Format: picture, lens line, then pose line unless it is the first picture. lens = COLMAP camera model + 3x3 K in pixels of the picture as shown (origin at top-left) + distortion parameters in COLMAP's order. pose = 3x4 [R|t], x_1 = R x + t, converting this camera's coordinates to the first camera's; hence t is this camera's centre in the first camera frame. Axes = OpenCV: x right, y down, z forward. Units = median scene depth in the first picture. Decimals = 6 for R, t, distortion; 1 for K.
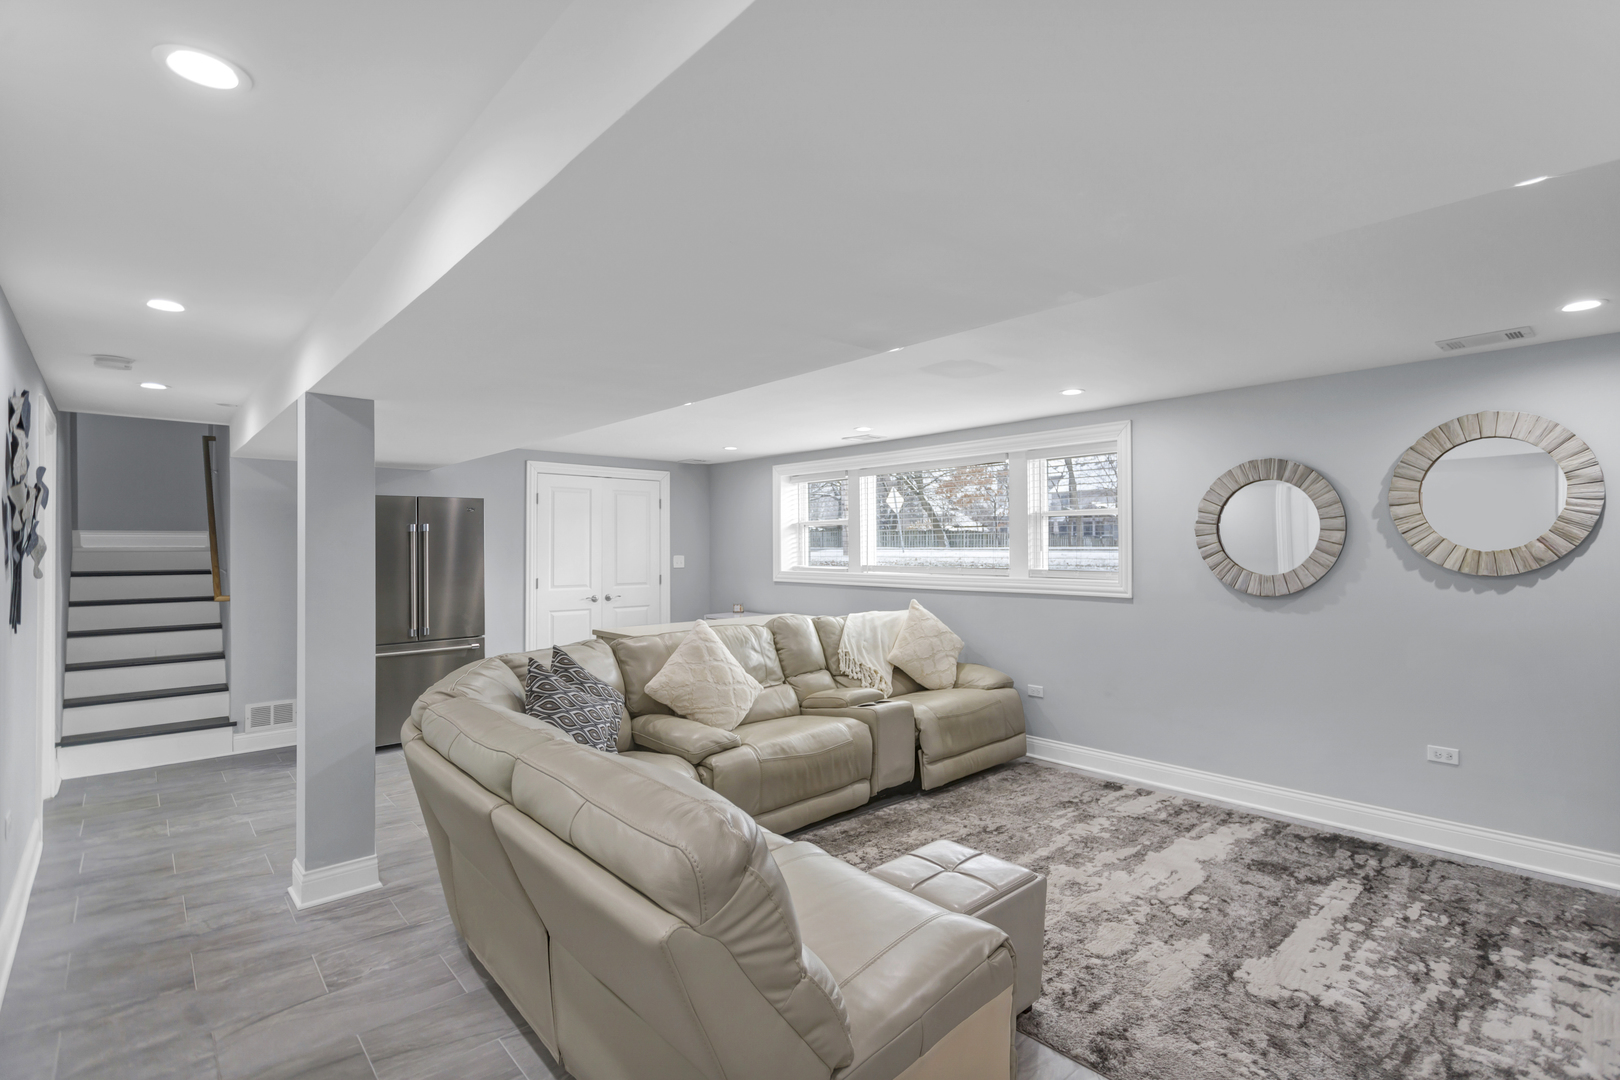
lens RADIAL K [[783.6, 0, 819.2], [0, 783.6, 545.6], [0, 0, 1]] dist [0.004509, -0.000157]
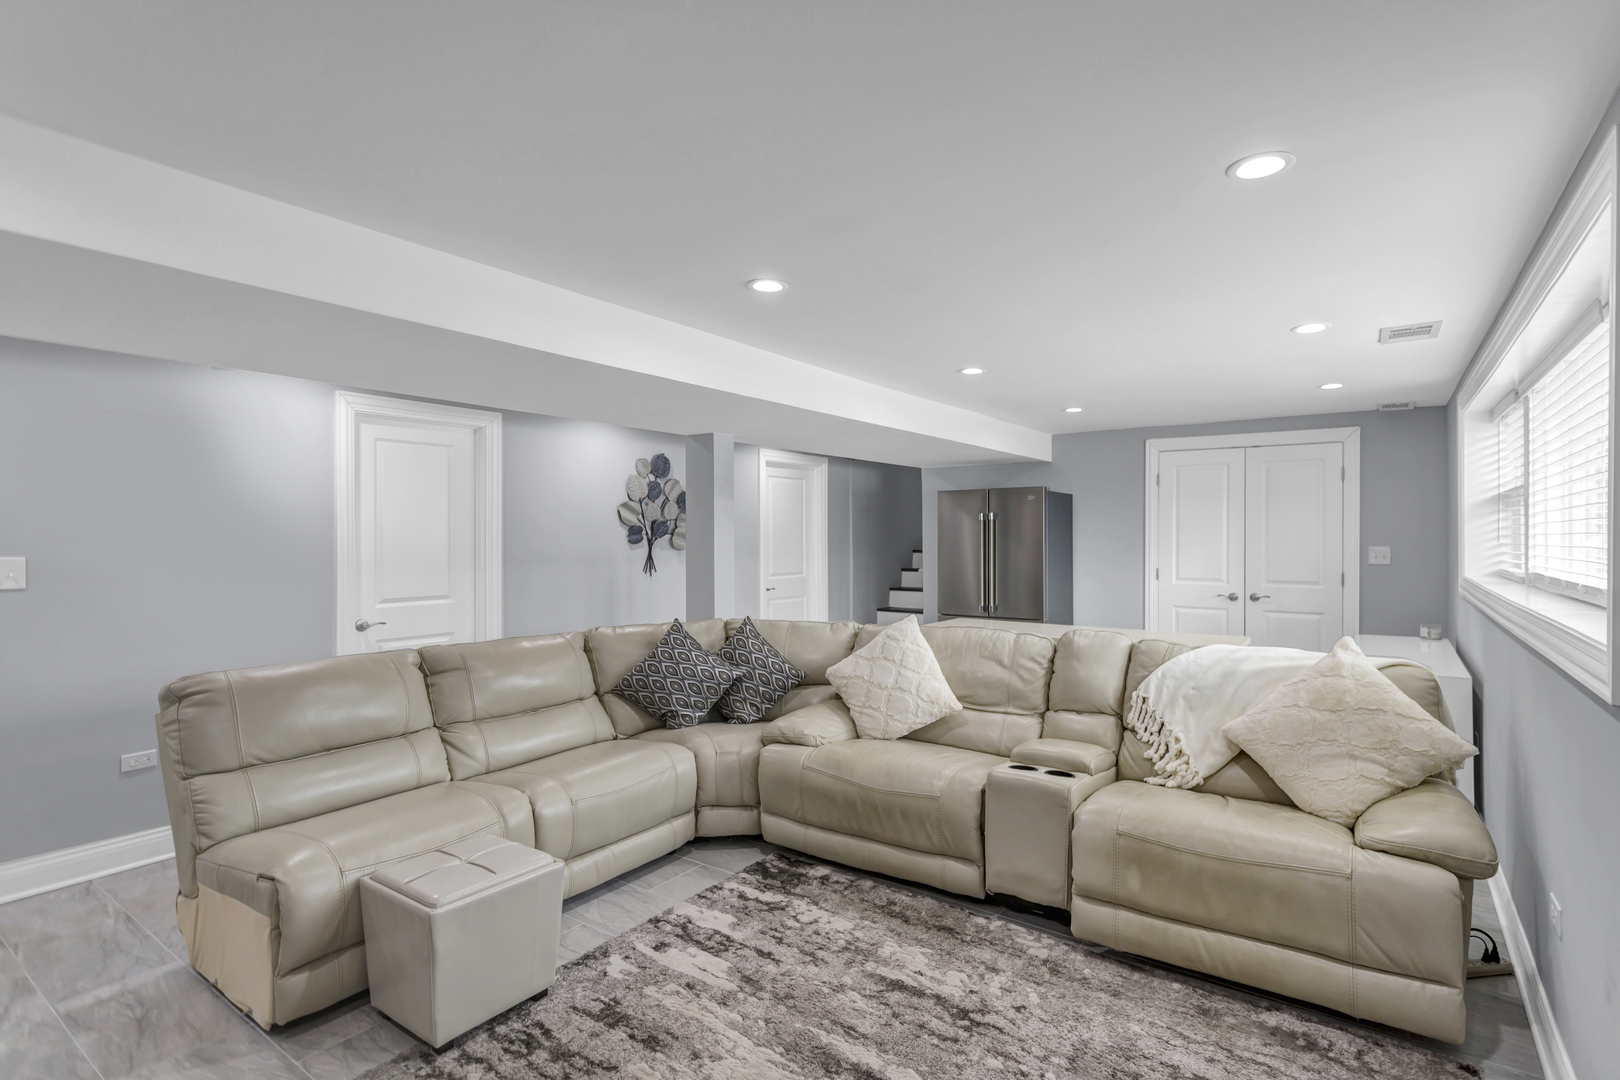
lens RADIAL K [[783.6, 0, 851.1], [0, 783.6, 533.3], [0, 0, 1]] dist [0.004509, -0.000157]
pose [[0.223527, 0.004094, -0.974689, 0.671705], [0.001661, 0.999988, 0.004582, -0.004569], [0.974696, -0.002643, 0.223517, 0.675949]]
